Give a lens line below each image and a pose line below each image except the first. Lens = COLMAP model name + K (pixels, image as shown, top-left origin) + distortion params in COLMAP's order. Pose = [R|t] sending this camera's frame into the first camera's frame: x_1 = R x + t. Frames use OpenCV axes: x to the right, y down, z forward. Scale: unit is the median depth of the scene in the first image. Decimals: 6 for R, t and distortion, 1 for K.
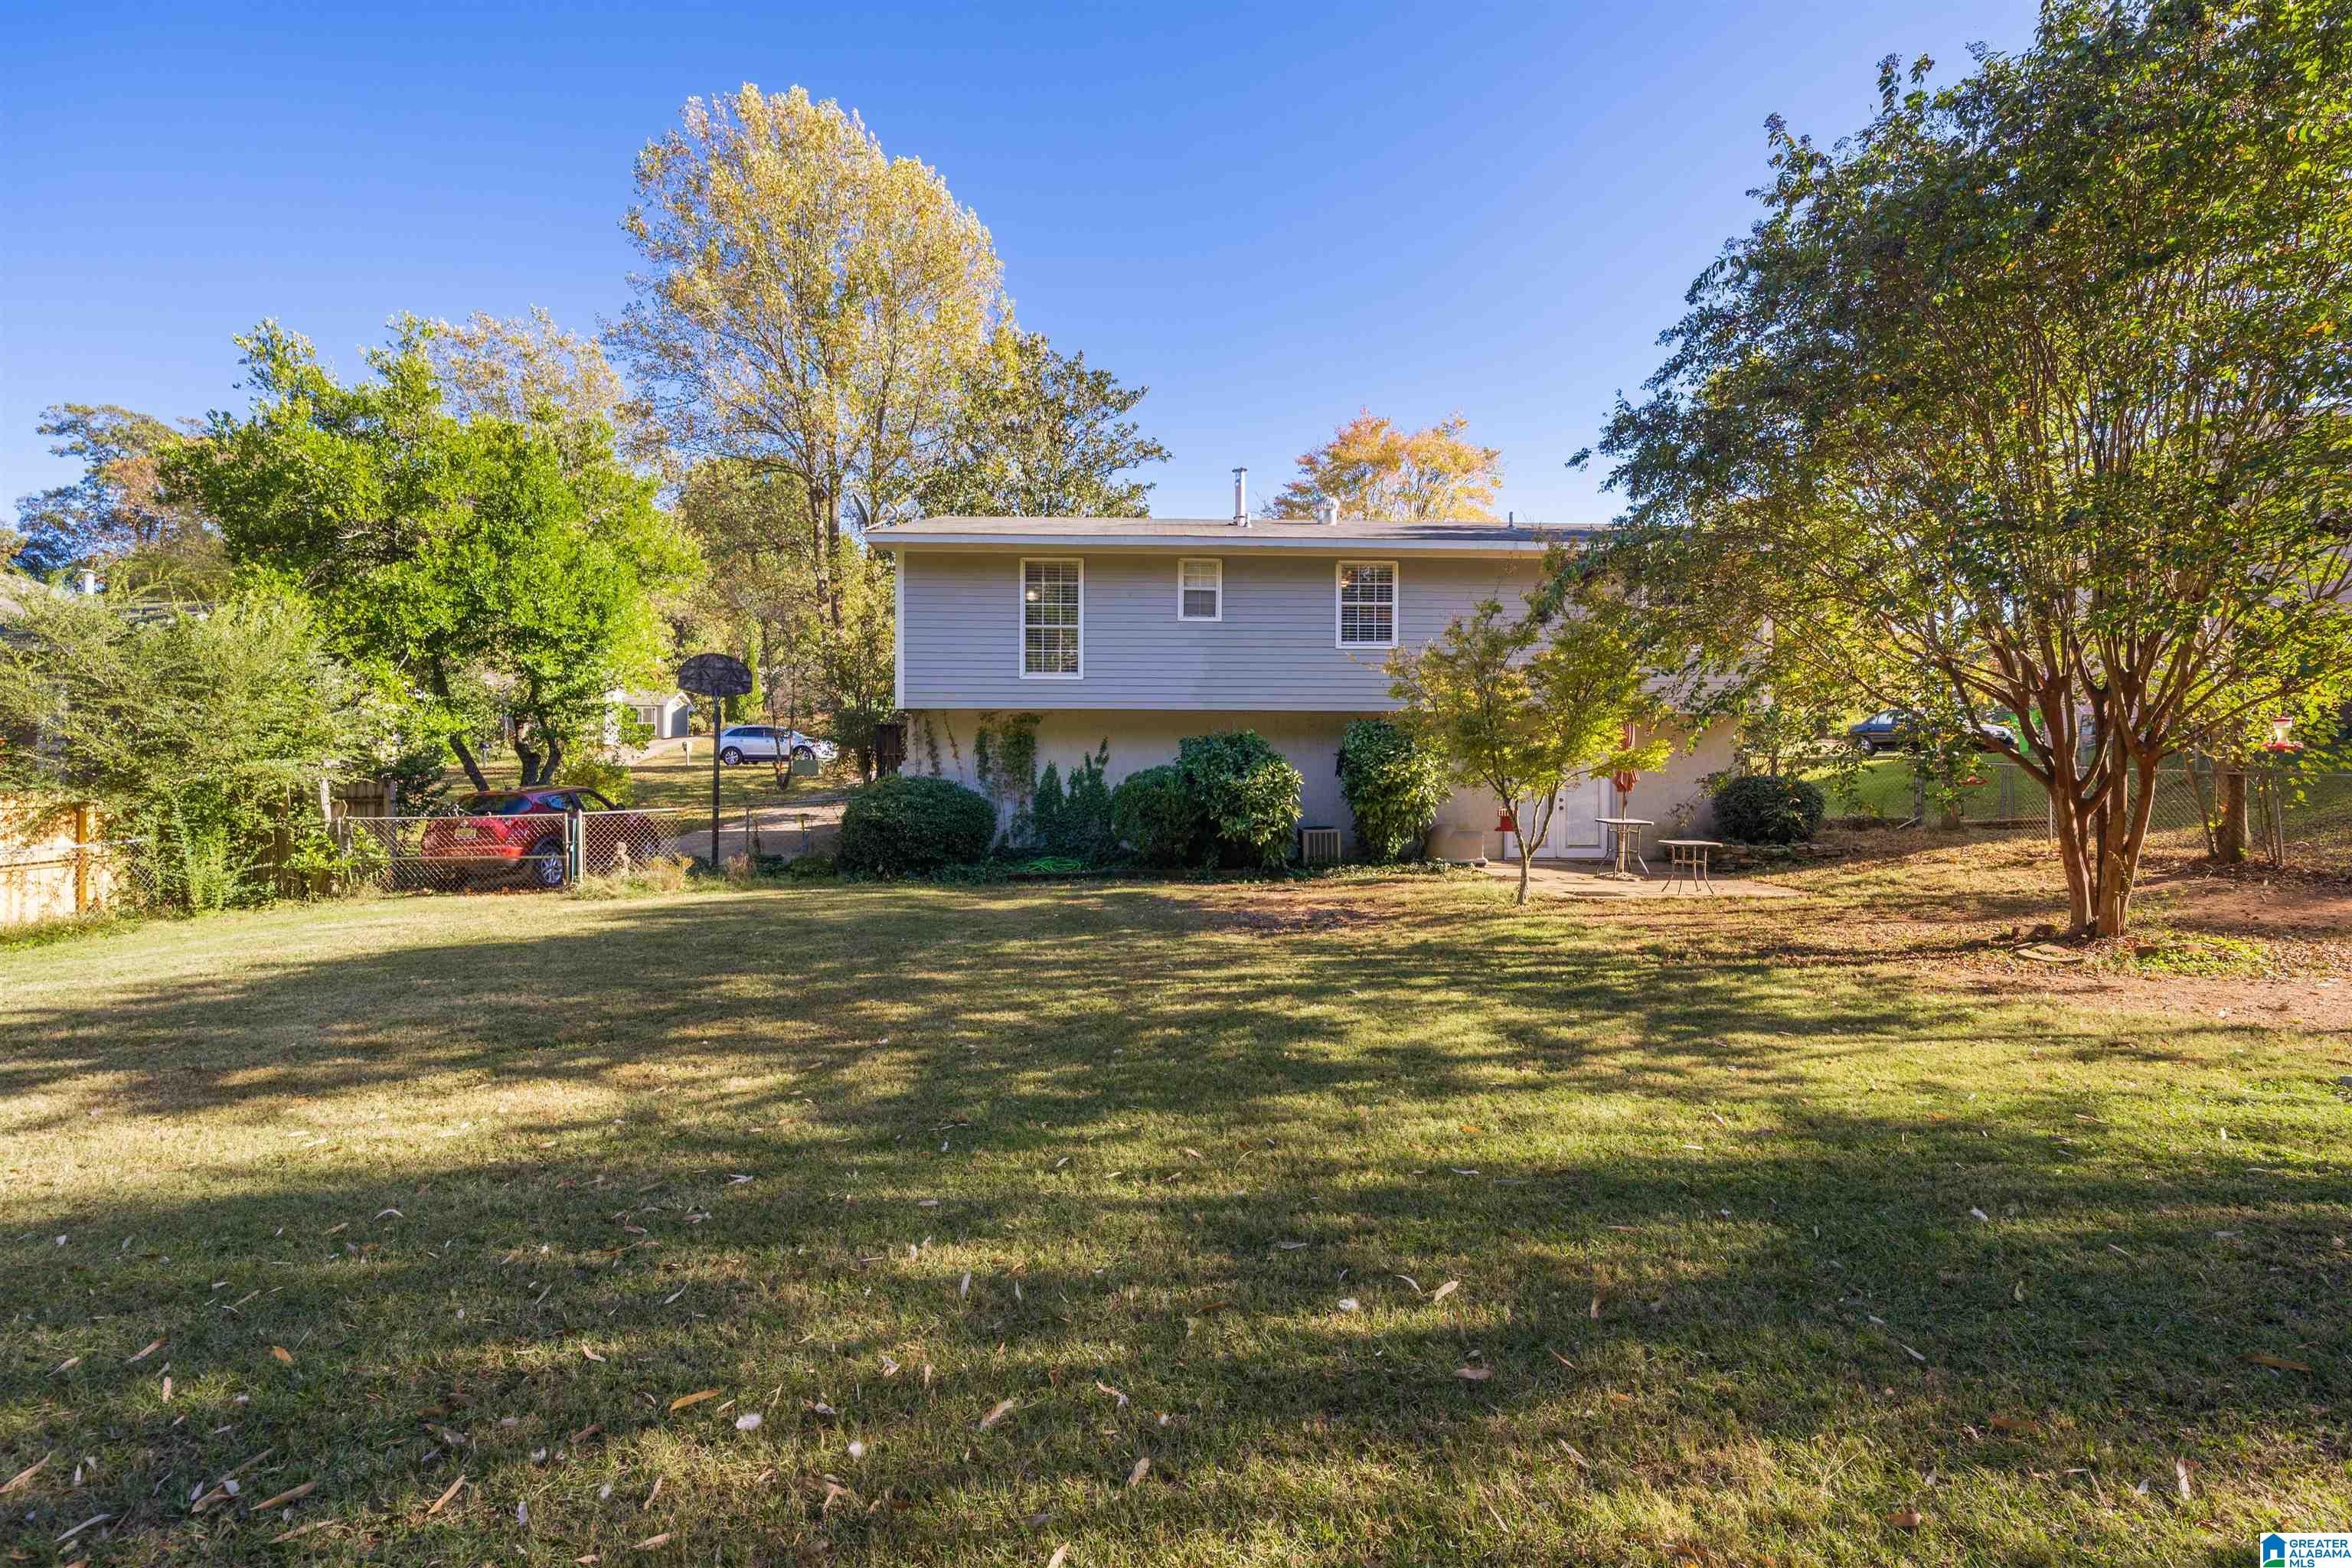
lens RADIAL K [[965.2, 0, 1176.0], [0, 965.2, 784.0], [0, 0, 1]] dist [-0.000174, -0.000044]
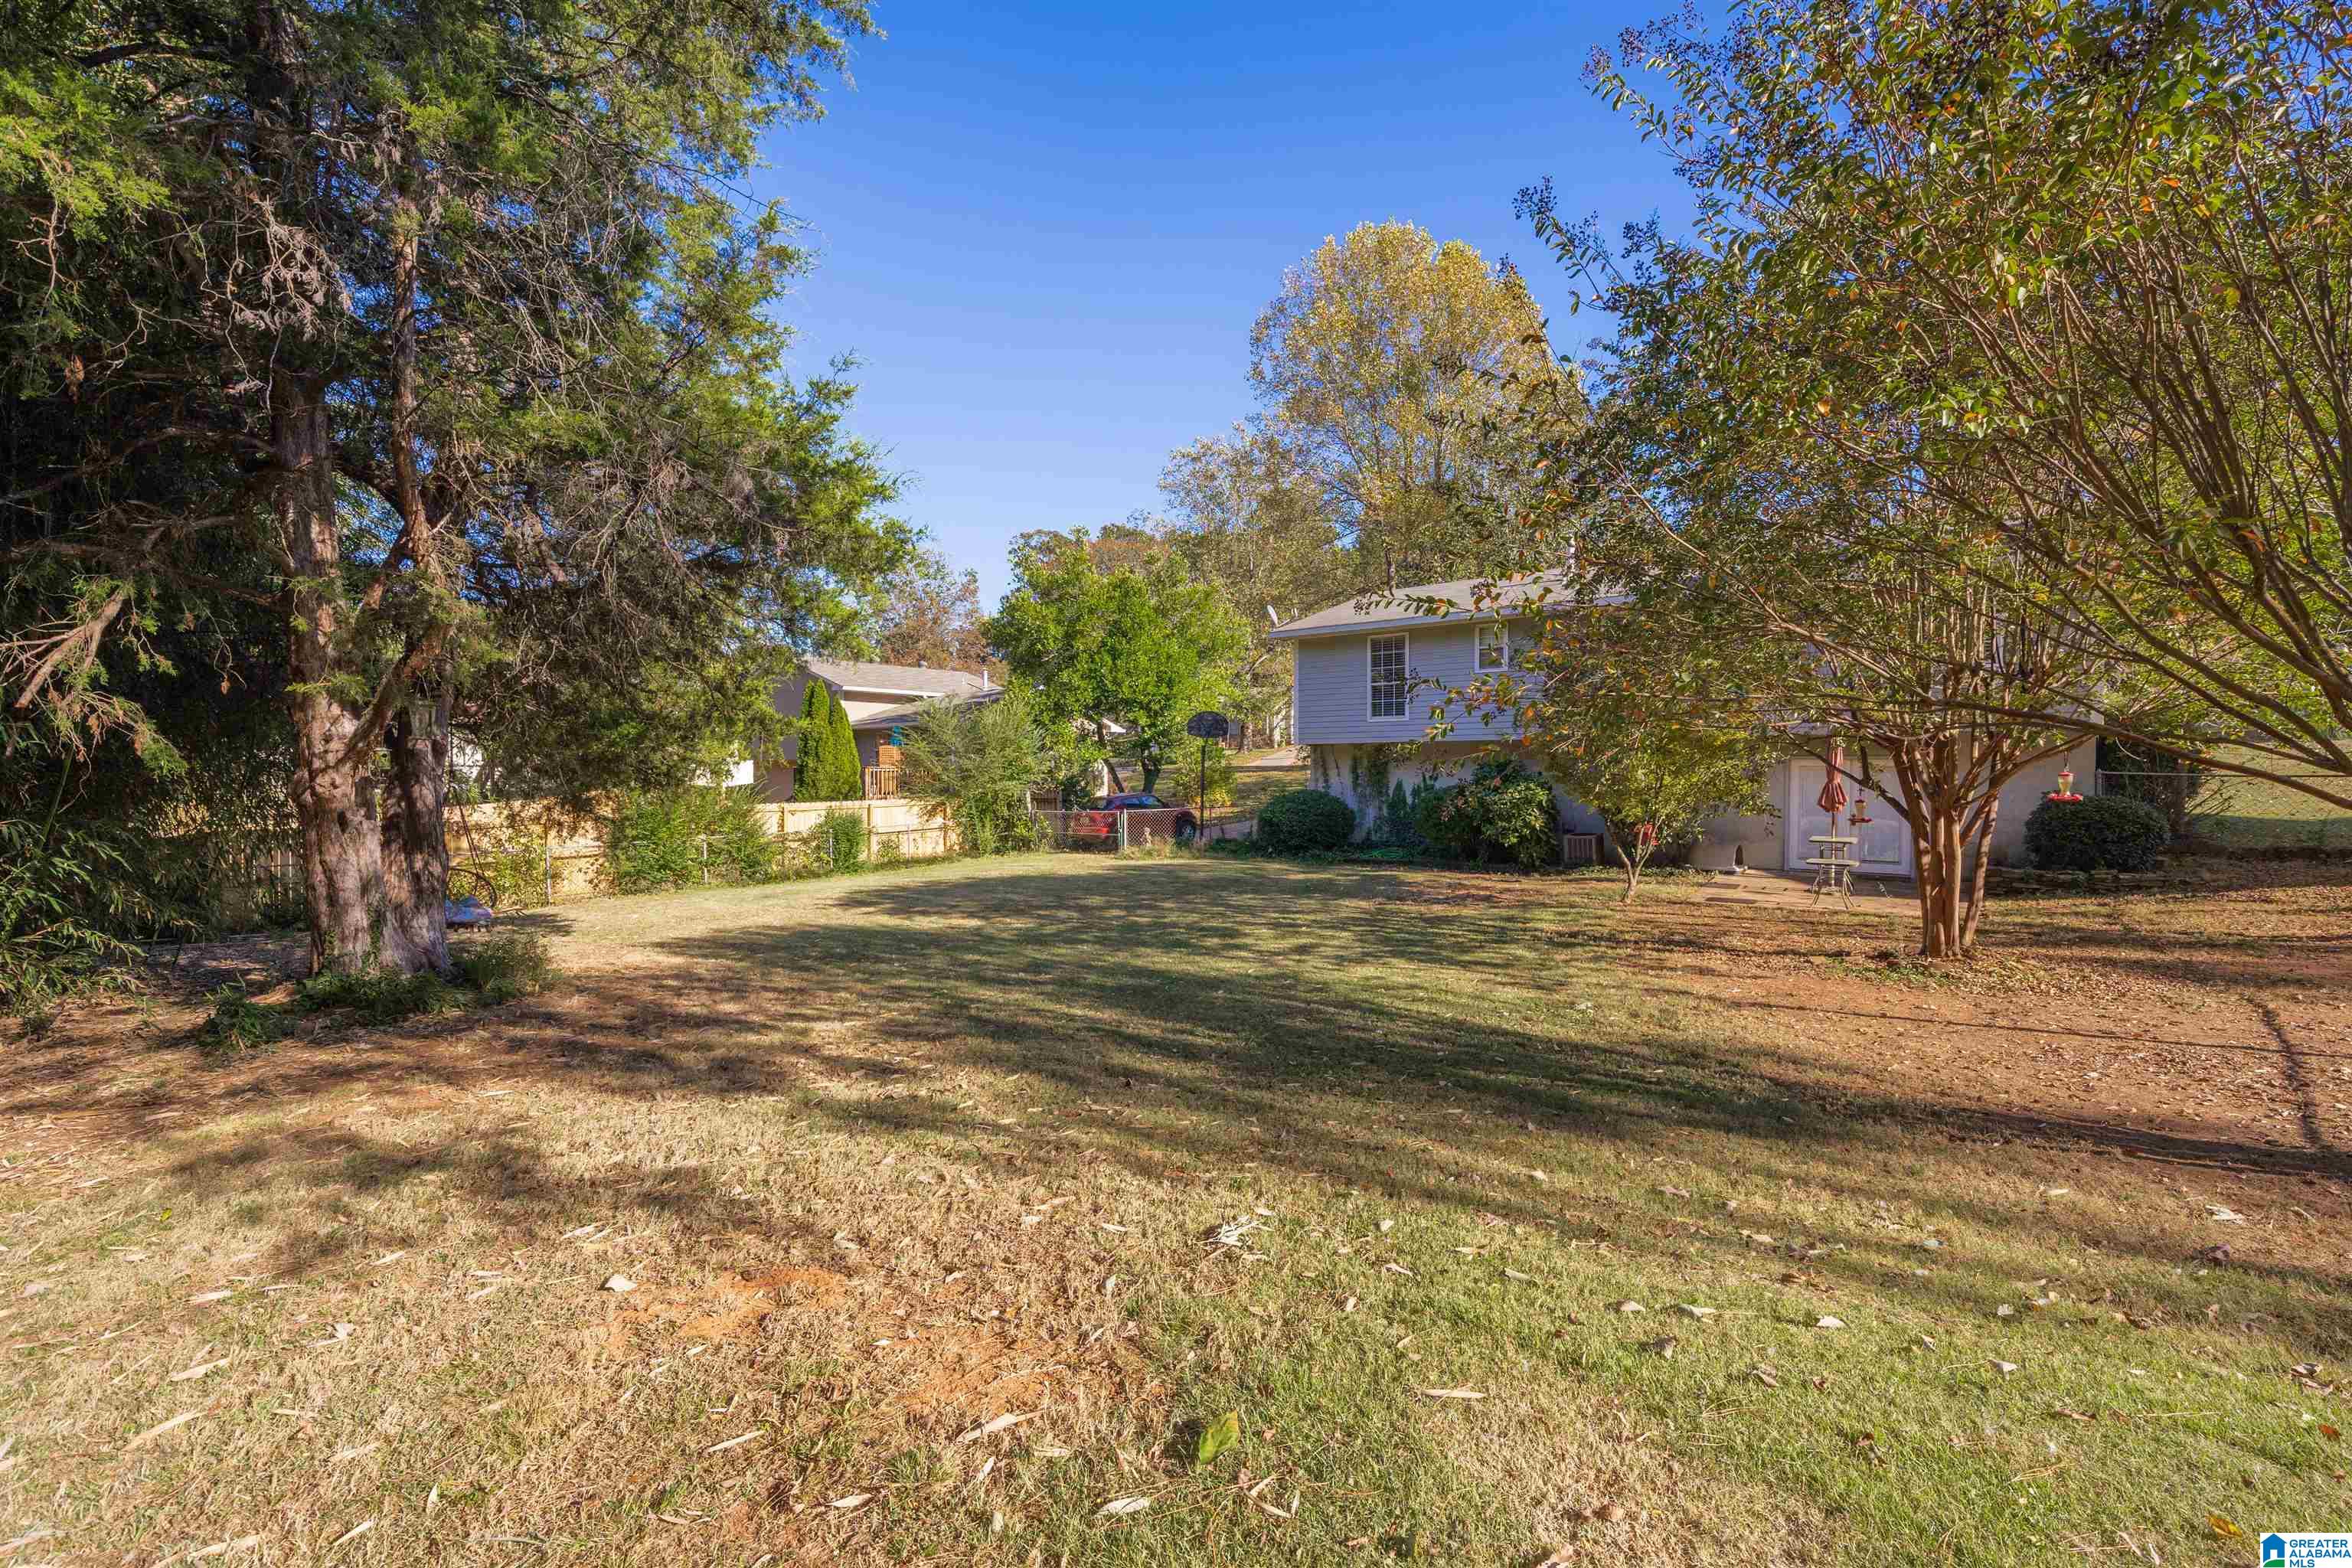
lens RADIAL K [[965.2, 0, 1176.0], [0, 965.2, 784.0], [0, 0, 1]] dist [-0.000174, -0.000044]
pose [[0.764973, 0.004267, -0.644049, 0.547854], [0.005082, 0.999907, 0.012661, -0.037537], [0.644043, -0.012958, 0.764880, -0.274876]]
